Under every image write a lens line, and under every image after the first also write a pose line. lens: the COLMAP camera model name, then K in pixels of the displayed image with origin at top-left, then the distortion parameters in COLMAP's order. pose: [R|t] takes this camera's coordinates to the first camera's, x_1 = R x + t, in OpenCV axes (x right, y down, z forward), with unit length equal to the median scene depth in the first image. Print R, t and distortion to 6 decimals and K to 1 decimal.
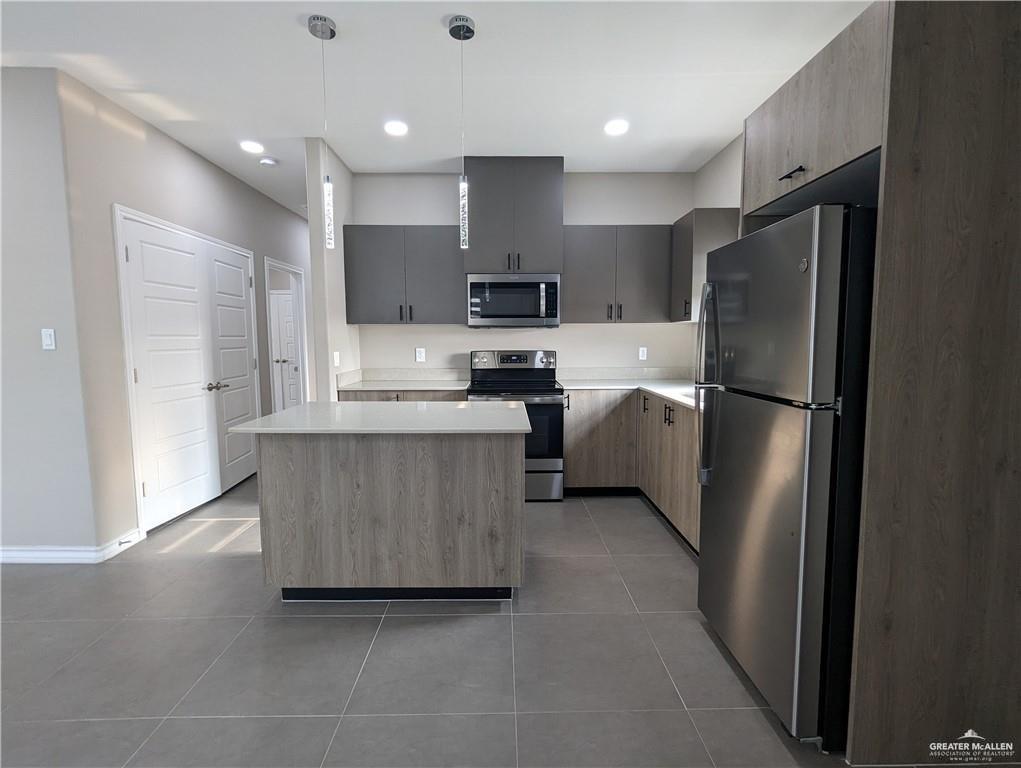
lens RADIAL K [[484.1, 0, 512.6], [0, 484.1, 384.6], [0, 0, 1]] dist [-0.000763, -0.000363]
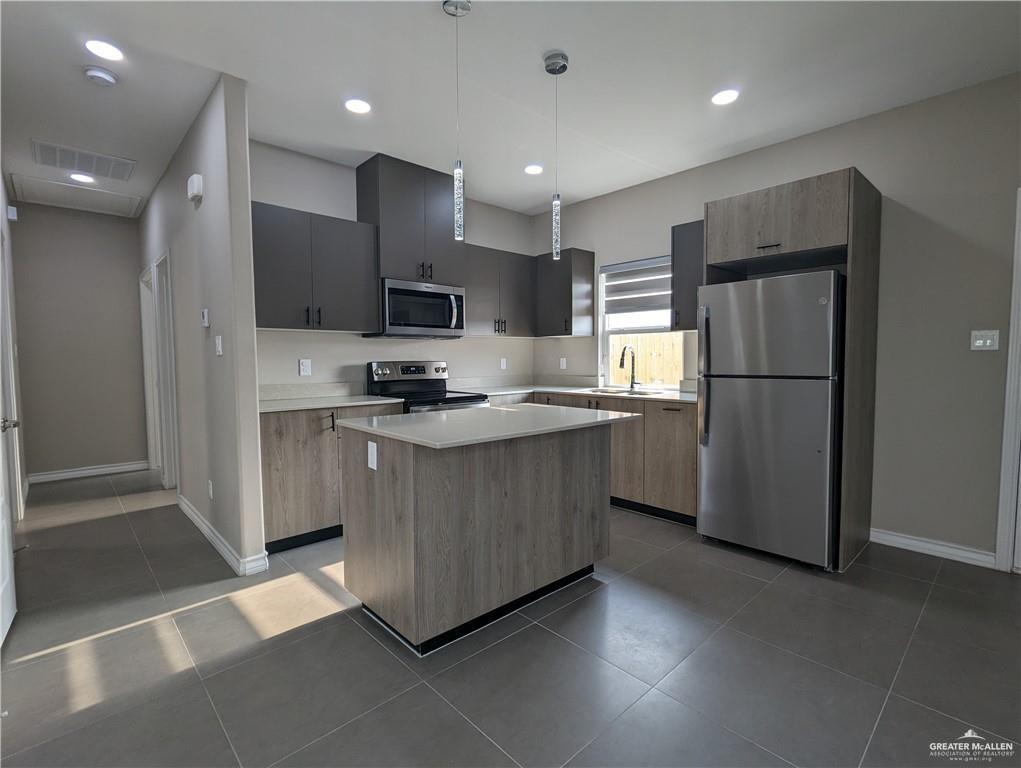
lens RADIAL K [[484.1, 0, 511.6], [0, 484.1, 384.2], [0, 0, 1]] dist [-0.000763, -0.000363]
pose [[0.742462, -0.037293, 0.668849, -0.917882], [0.067250, 0.997555, -0.019031, 0.013581], [-0.666504, 0.059110, 0.743155, 0.272097]]
